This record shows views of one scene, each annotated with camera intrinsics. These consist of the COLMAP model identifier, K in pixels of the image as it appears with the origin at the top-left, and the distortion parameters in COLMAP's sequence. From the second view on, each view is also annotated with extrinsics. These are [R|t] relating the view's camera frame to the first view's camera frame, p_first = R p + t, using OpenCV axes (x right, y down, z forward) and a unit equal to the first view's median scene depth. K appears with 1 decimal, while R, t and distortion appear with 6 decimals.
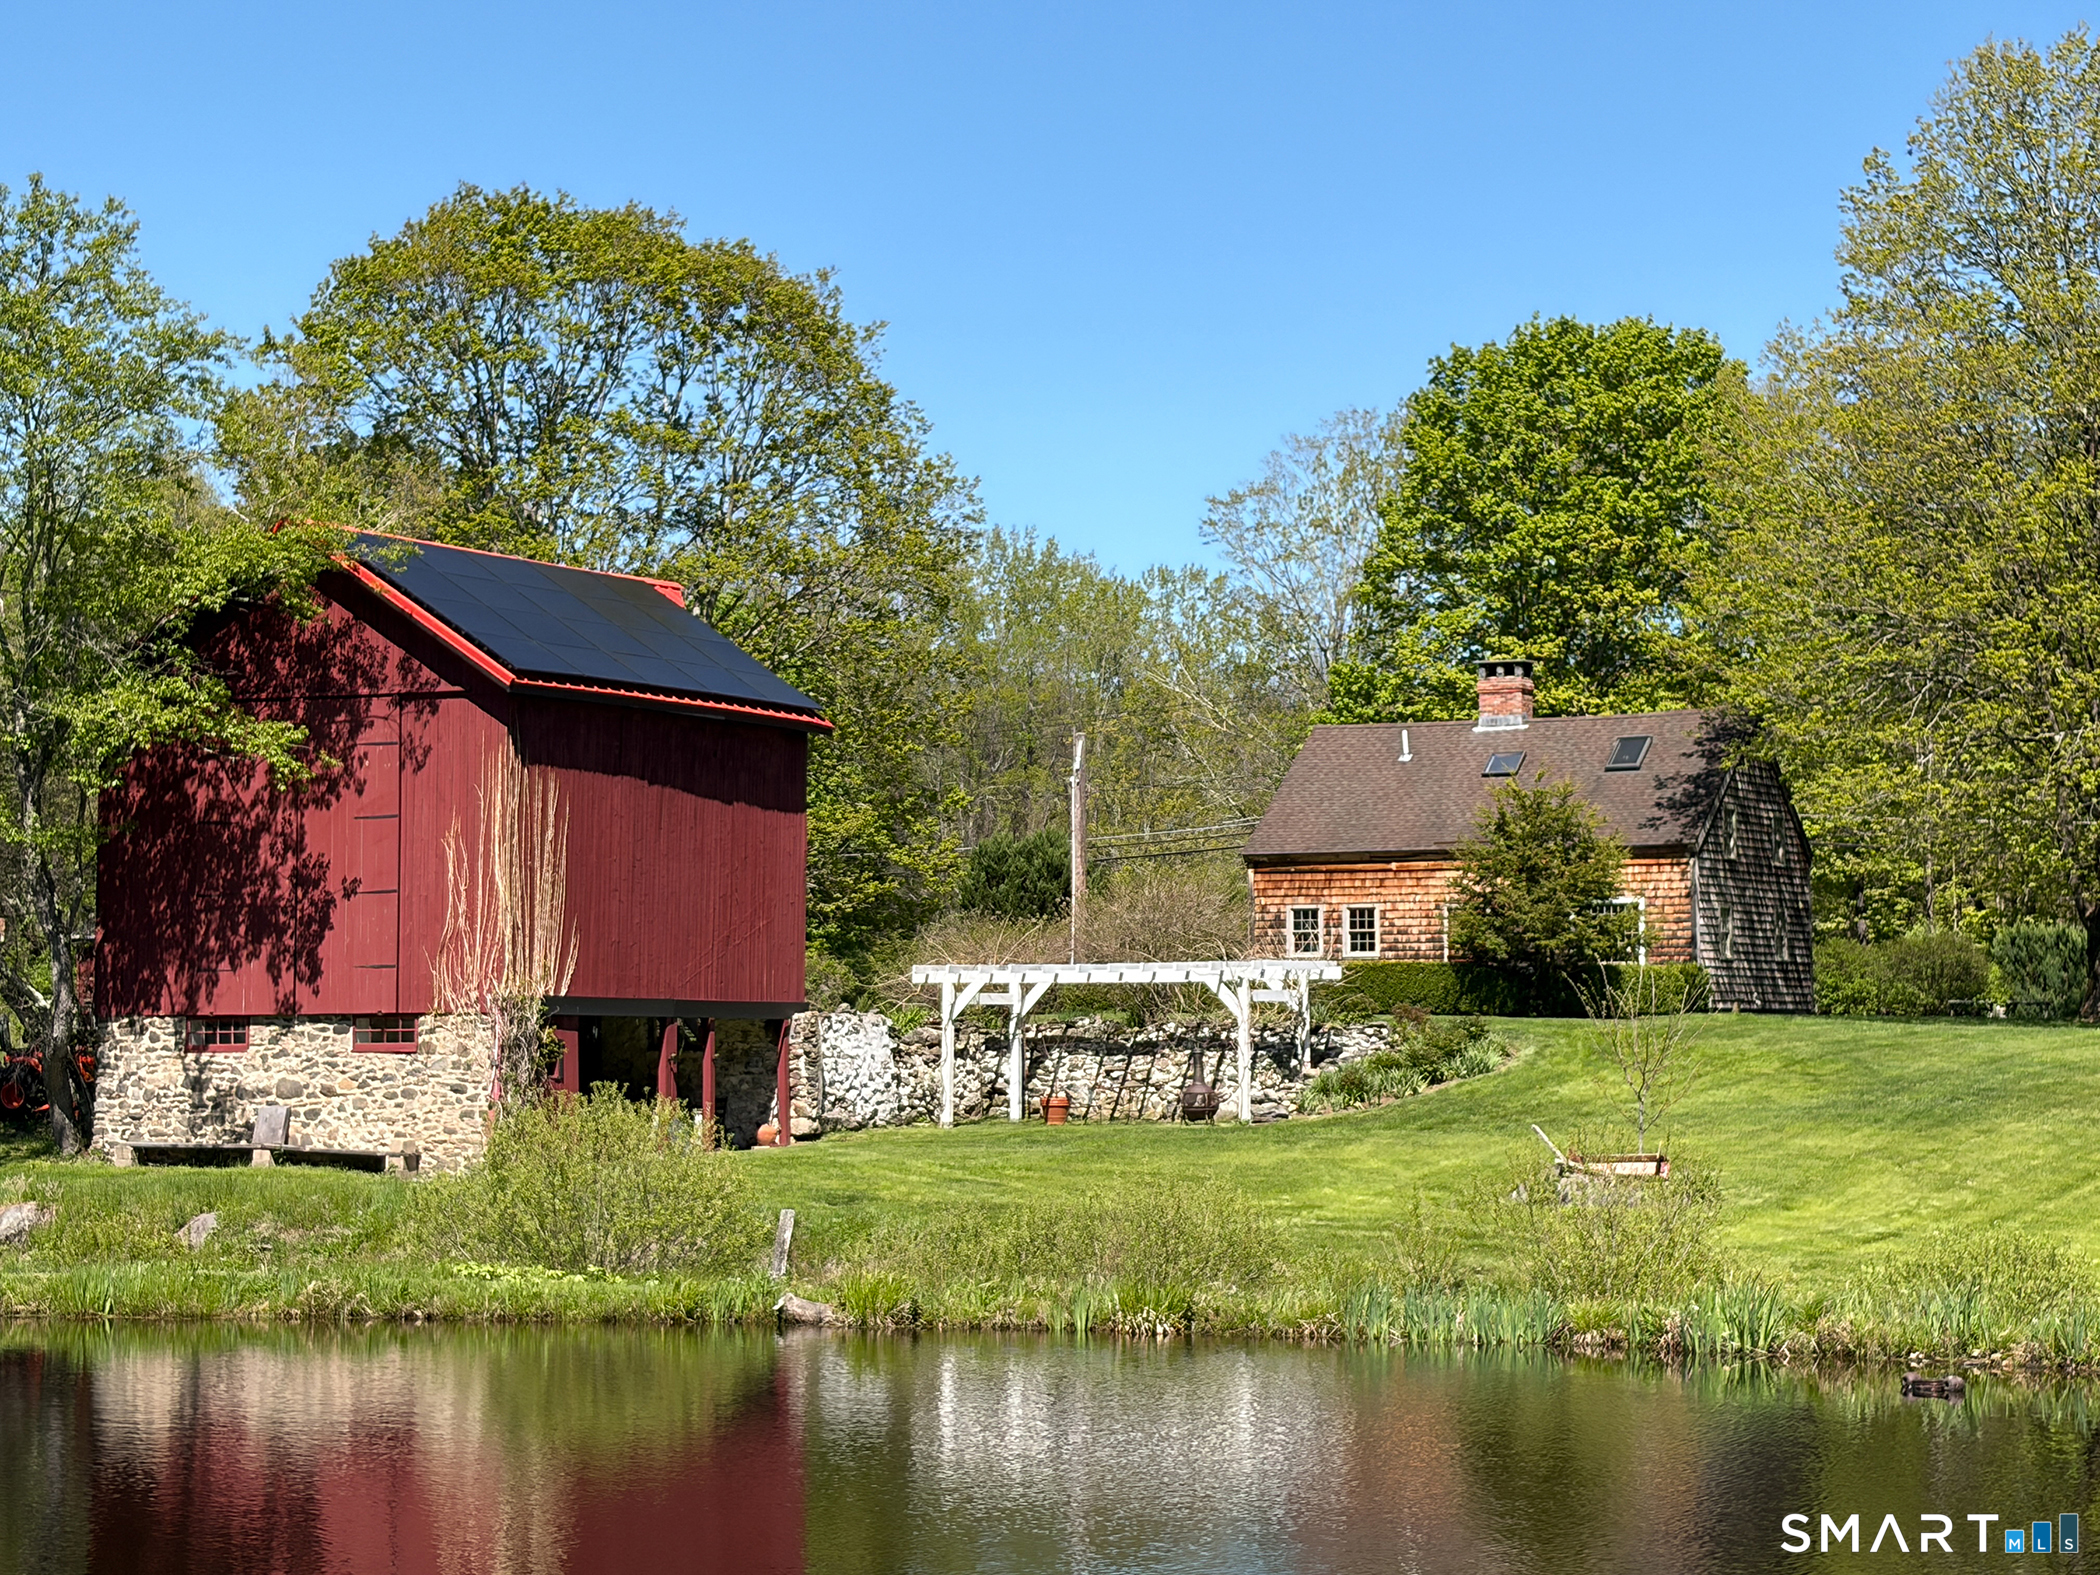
lens RADIAL K [[4500.3, 0, 1048.5], [0, 4500.3, 788.1], [0, 0, 1]] dist [0.273958, 0.000000]
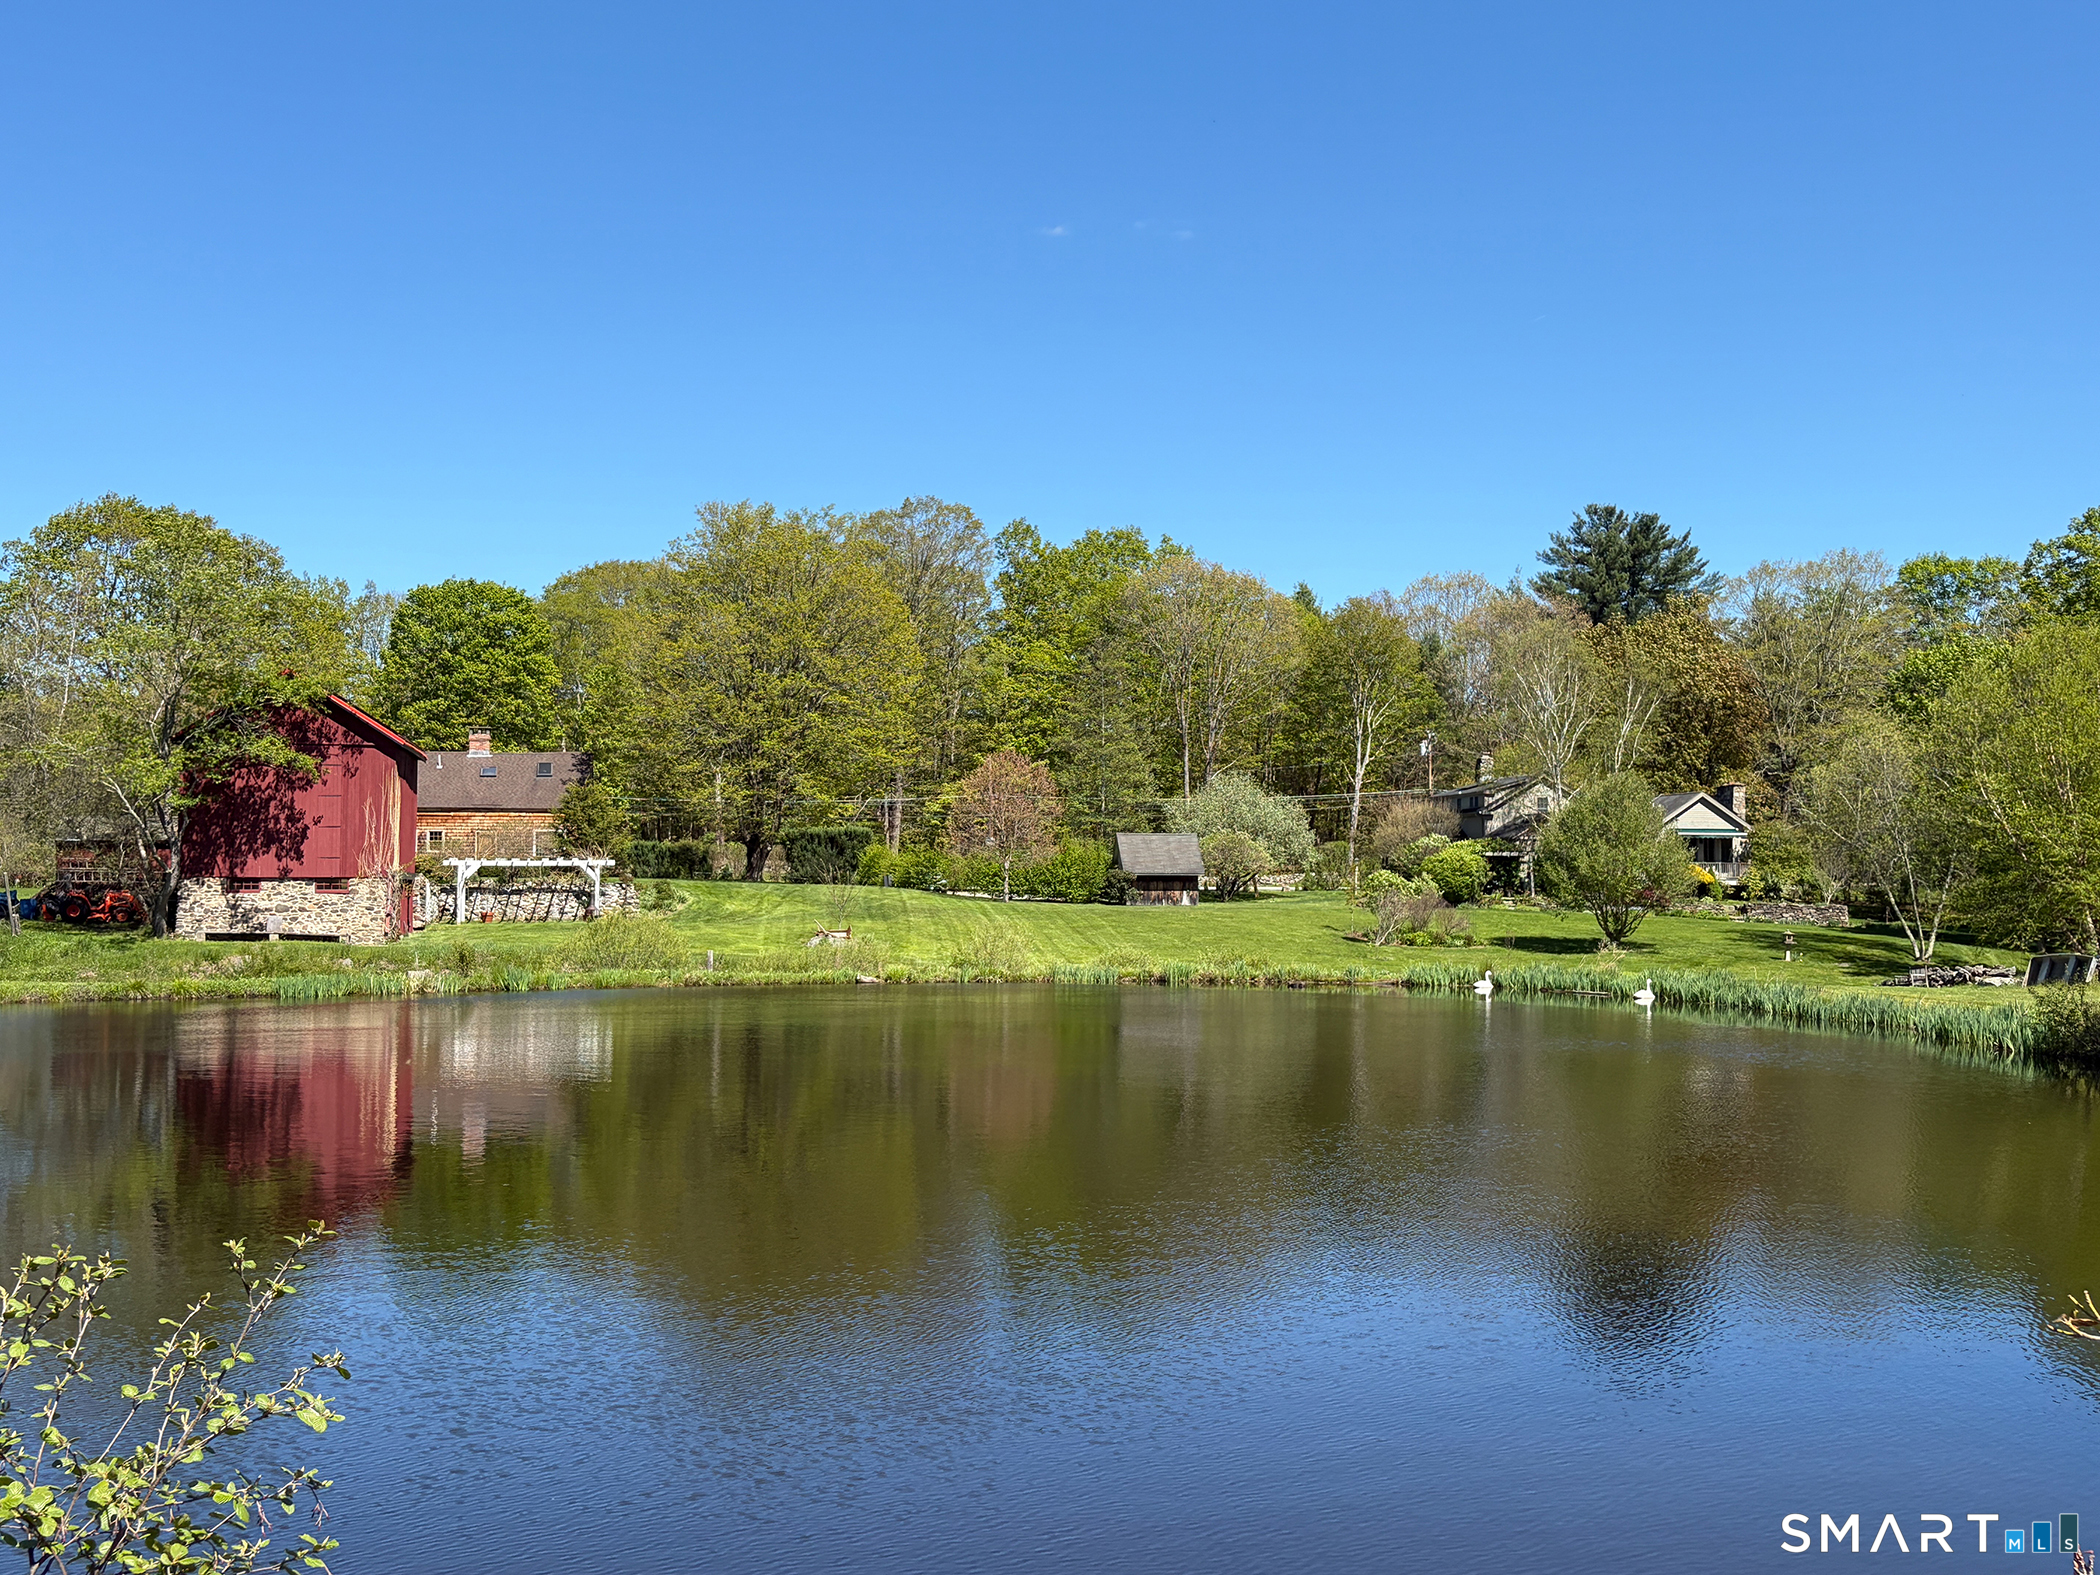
lens RADIAL K [[2212.6, 0, 1051.3], [0, 2212.6, 789.4], [0, 0, 1]] dist [0.004162, 0.000000]
pose [[0.812941, 0.027719, 0.581686, -0.514292], [-0.034639, 0.999400, 0.000785, -0.011018], [-0.581315, -0.020787, 0.813413, -0.177692]]
